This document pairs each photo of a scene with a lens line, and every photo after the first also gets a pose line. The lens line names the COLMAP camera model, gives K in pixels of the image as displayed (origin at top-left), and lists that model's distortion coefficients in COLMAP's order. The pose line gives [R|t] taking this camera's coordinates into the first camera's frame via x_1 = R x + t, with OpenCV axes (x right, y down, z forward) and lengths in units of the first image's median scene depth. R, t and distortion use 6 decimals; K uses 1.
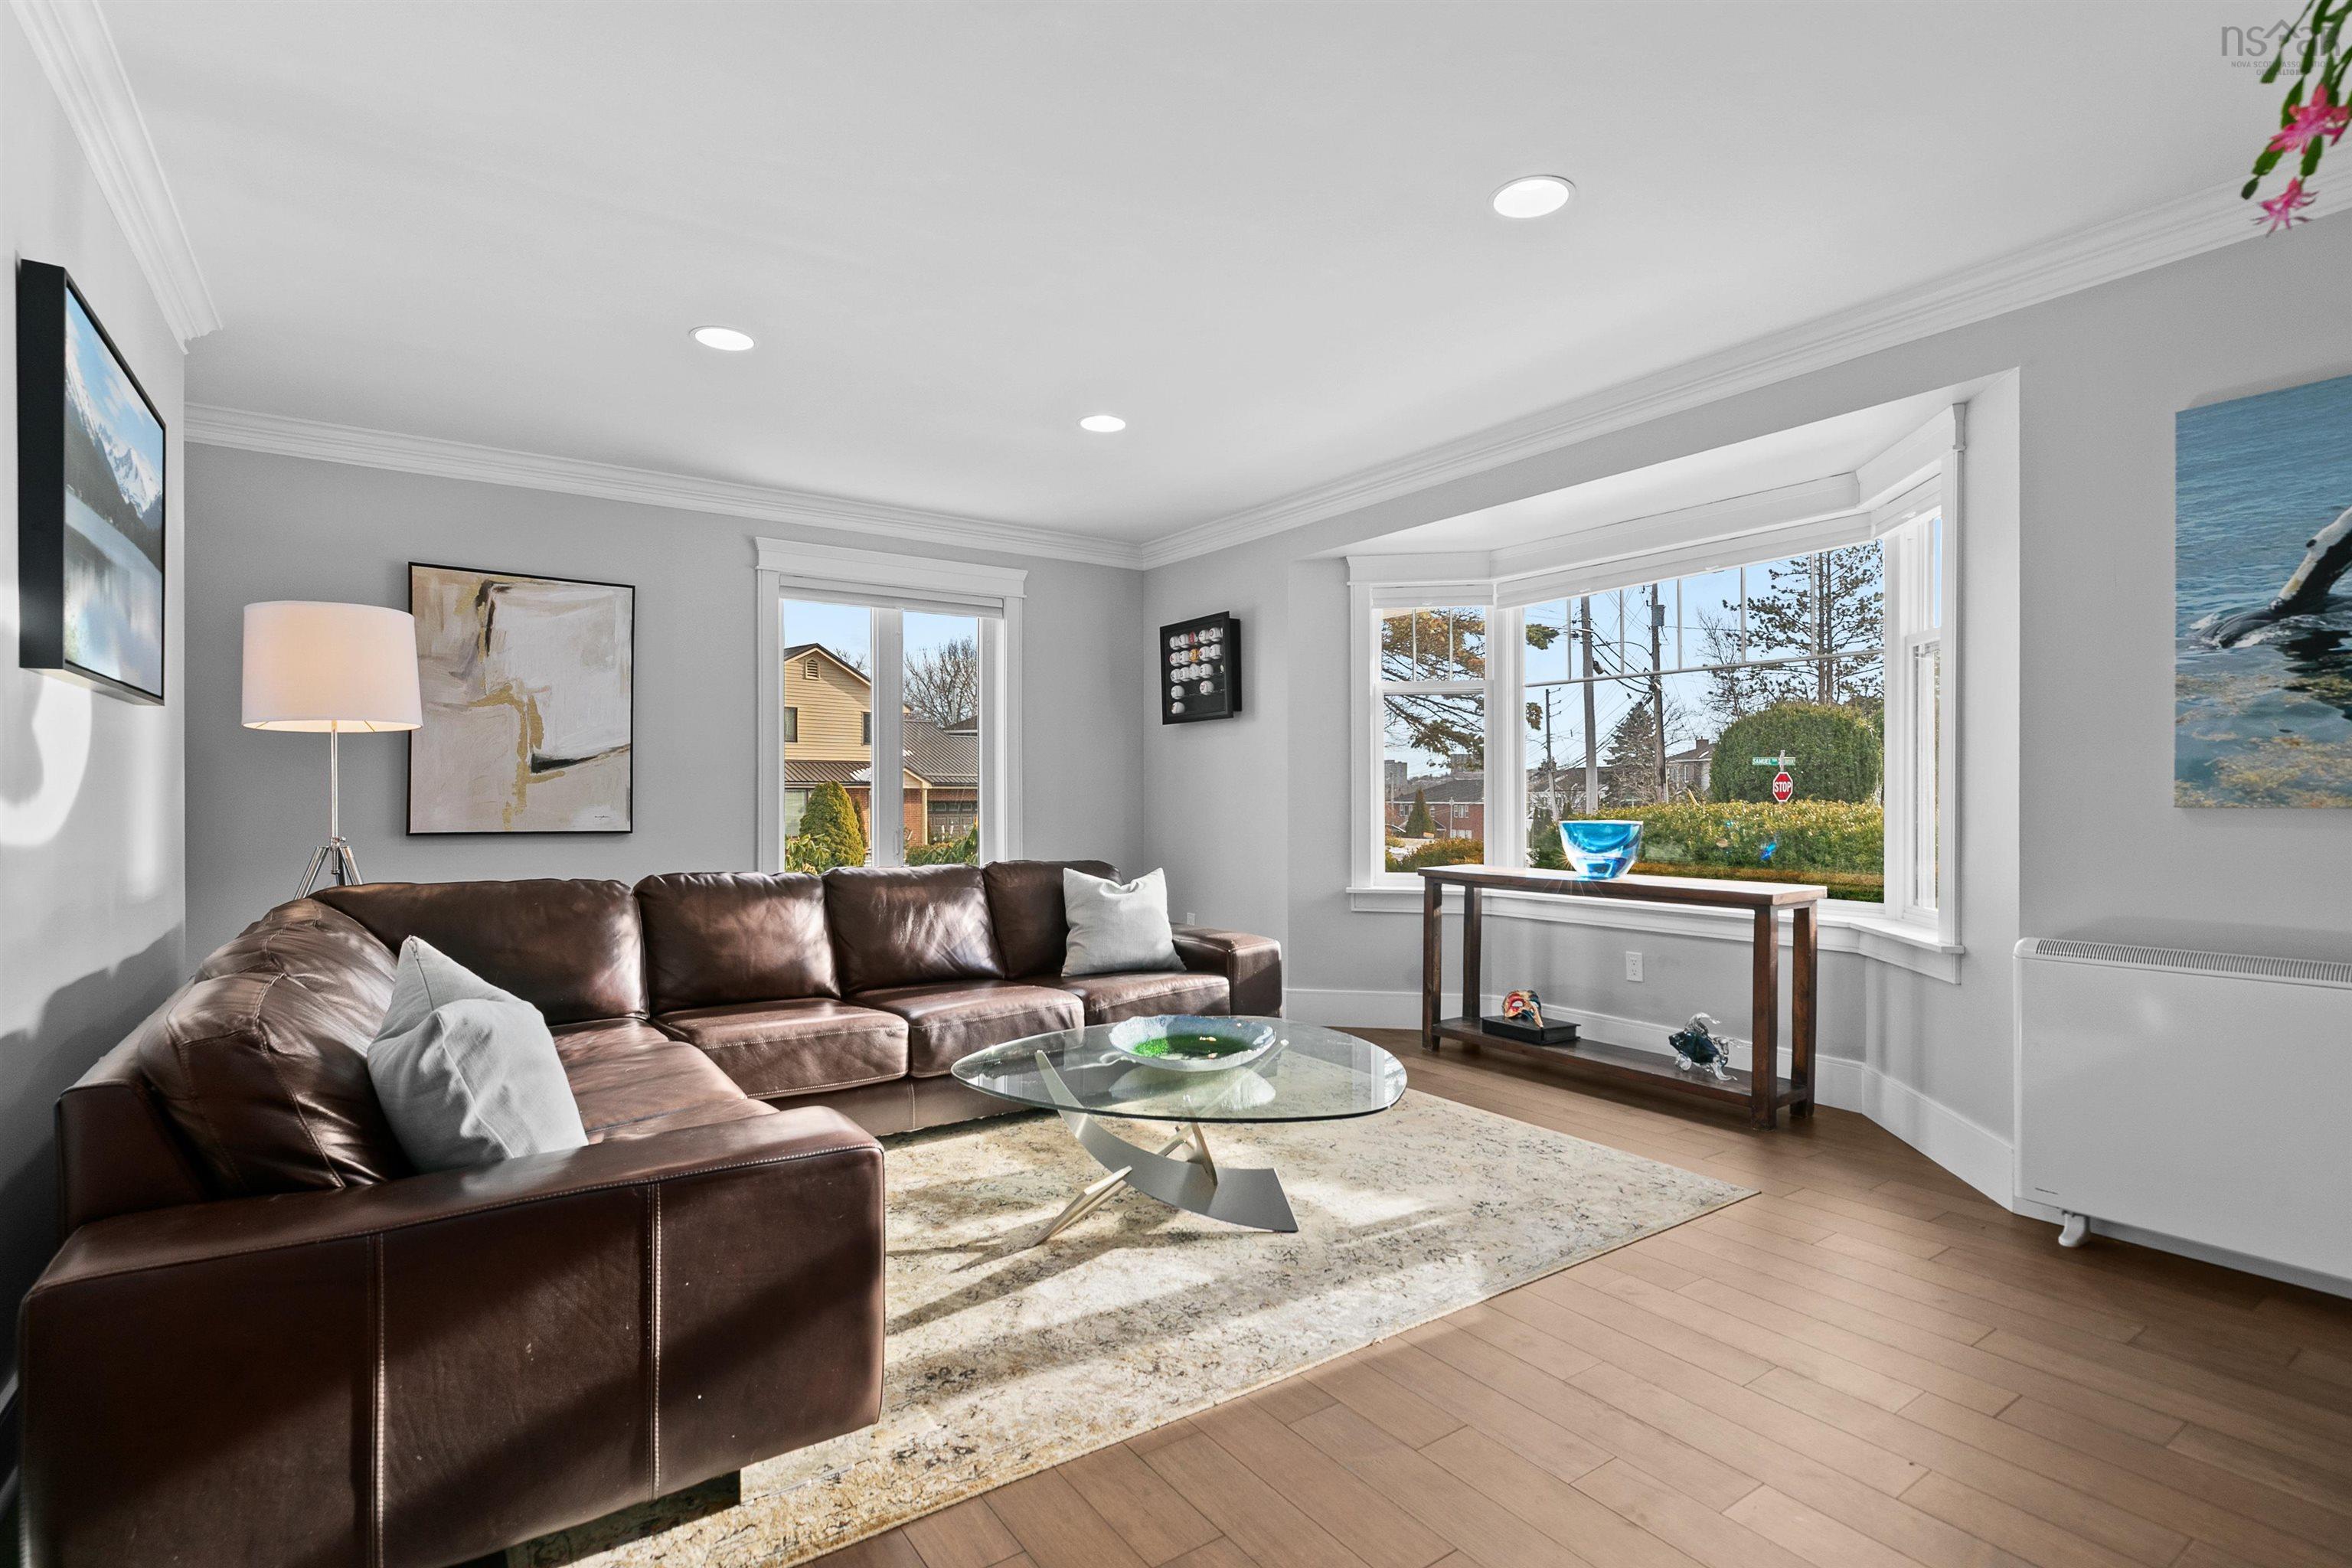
lens RADIAL K [[1140.7, 0, 1169.0], [0, 1140.7, 792.3], [0, 0, 1]] dist [0.007023, -0.002816]
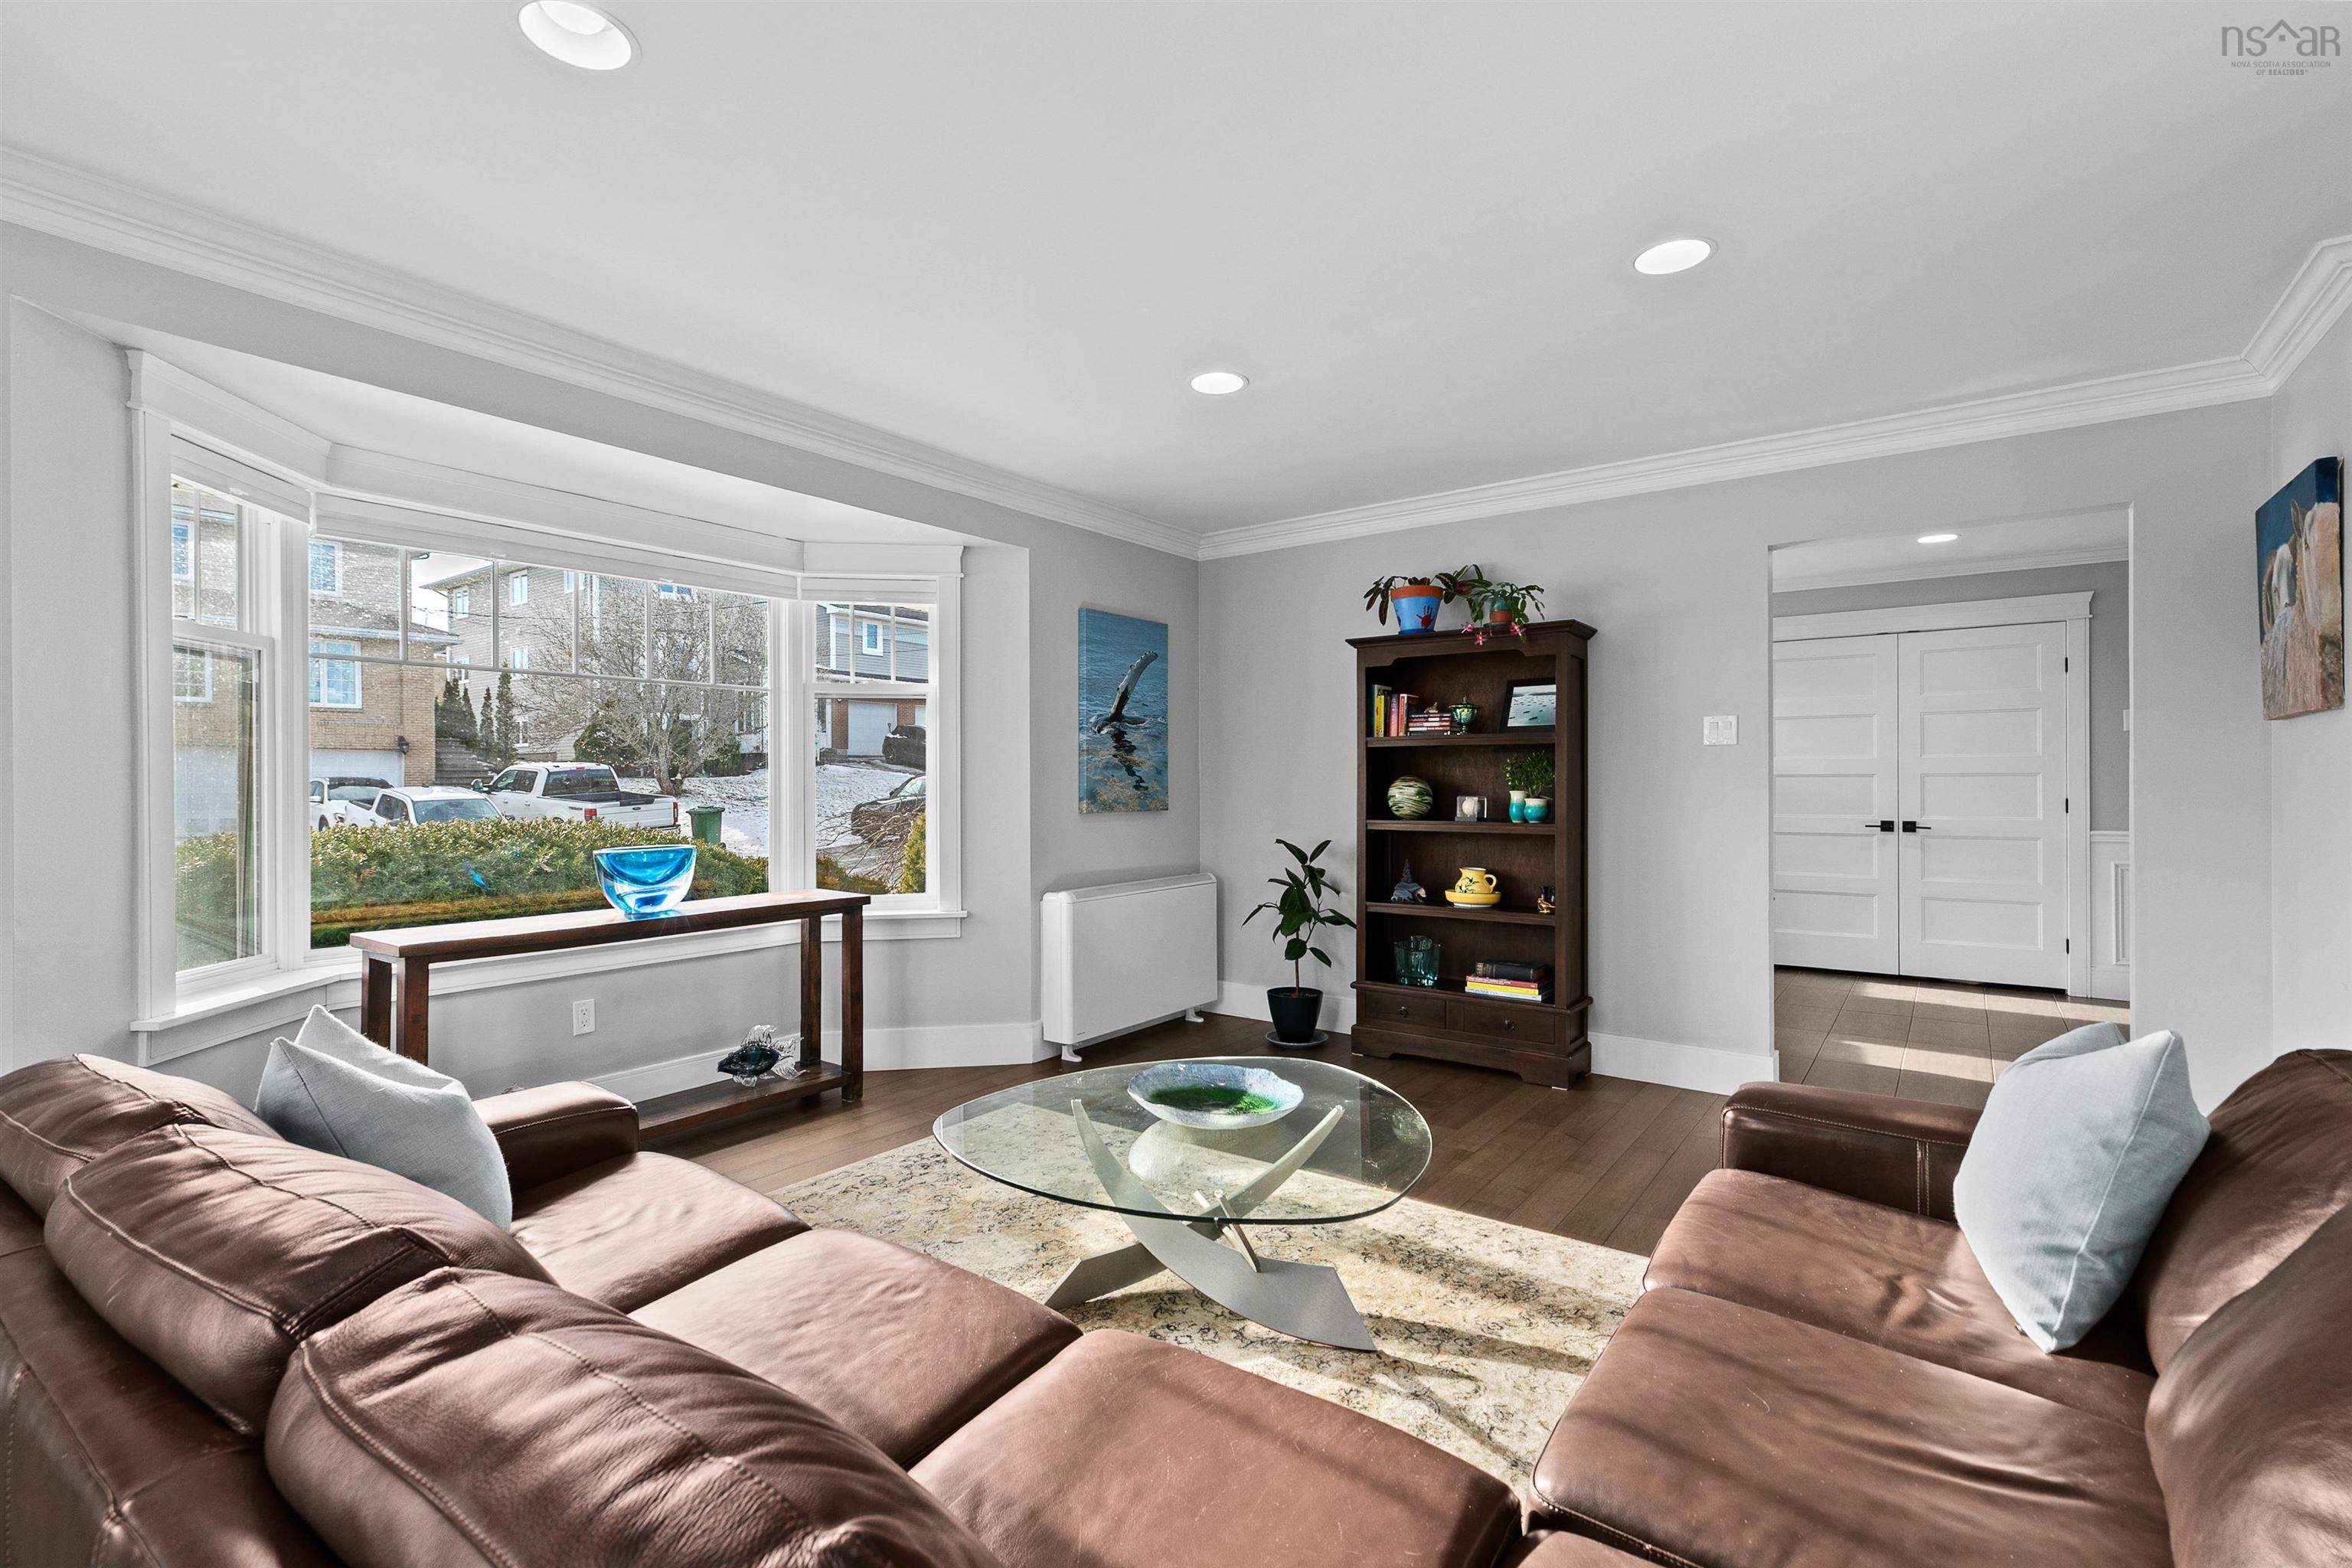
lens RADIAL K [[1072.7, 0, 1171.9], [0, 1072.7, 786.8], [0, 0, 1]] dist [0.008580, 0.000184]
pose [[-0.328534, 0.010236, 0.944437, -0.712492], [0.009692, 0.999925, -0.007466, -0.014219], [-0.944442, 0.006700, -0.328609, 1.201713]]
